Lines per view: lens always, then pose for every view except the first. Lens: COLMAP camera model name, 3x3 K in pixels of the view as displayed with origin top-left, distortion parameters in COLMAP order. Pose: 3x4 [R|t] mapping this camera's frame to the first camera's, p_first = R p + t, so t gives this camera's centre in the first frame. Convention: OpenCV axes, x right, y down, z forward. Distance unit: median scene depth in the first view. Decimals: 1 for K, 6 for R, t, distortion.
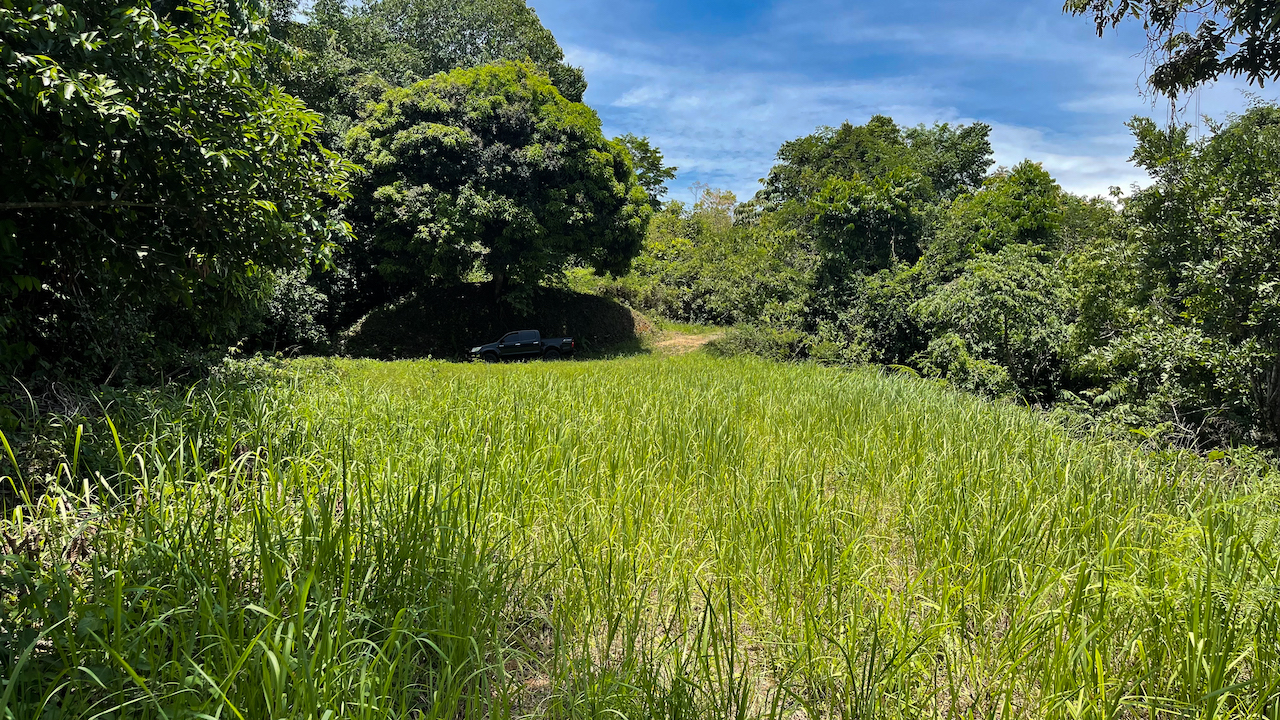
lens RADIAL K [[928.1, 0, 642.0], [0, 928.1, 365.8], [0, 0, 1]] dist [-0.002433, -0.000889]
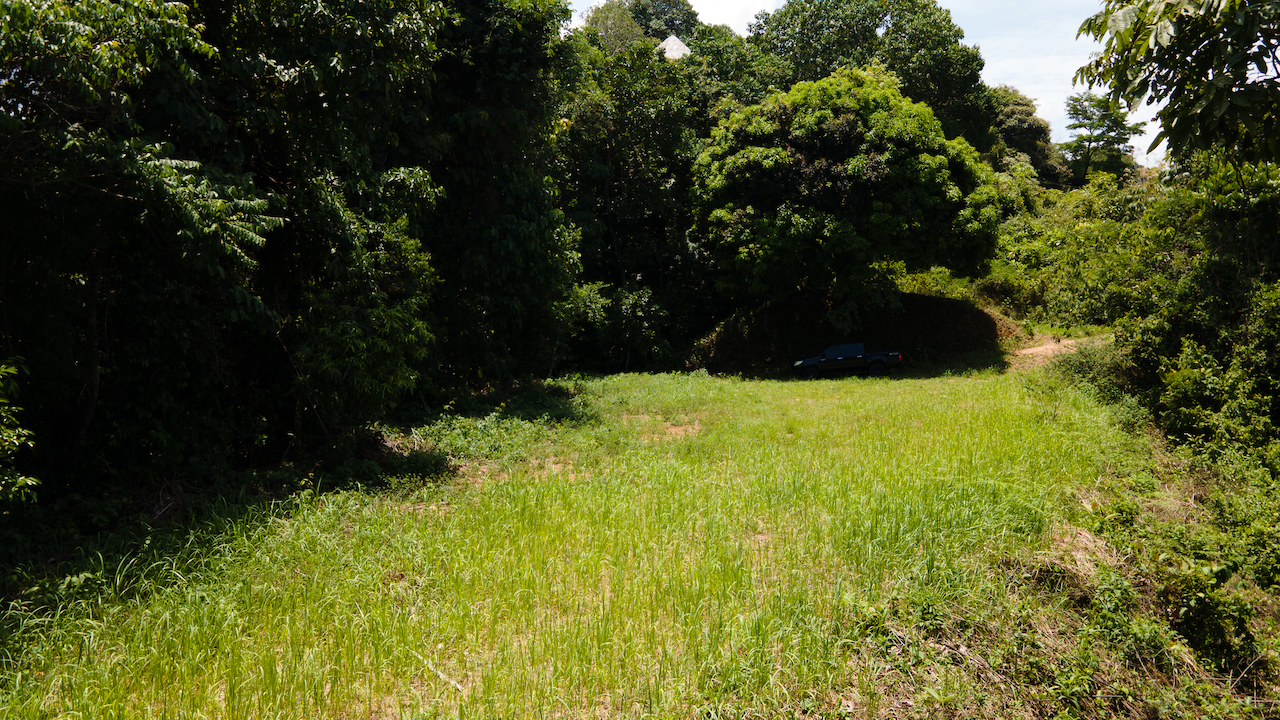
lens RADIAL K [[897.2, 0, 637.1], [0, 897.2, 351.8], [0, 0, 1]] dist [-0.015030, 0.021975]
pose [[0.861620, 0.018575, -0.507214, 0.168929], [-0.004179, 0.999556, 0.029508, -0.058352], [0.507537, -0.023305, 0.861315, 0.057340]]
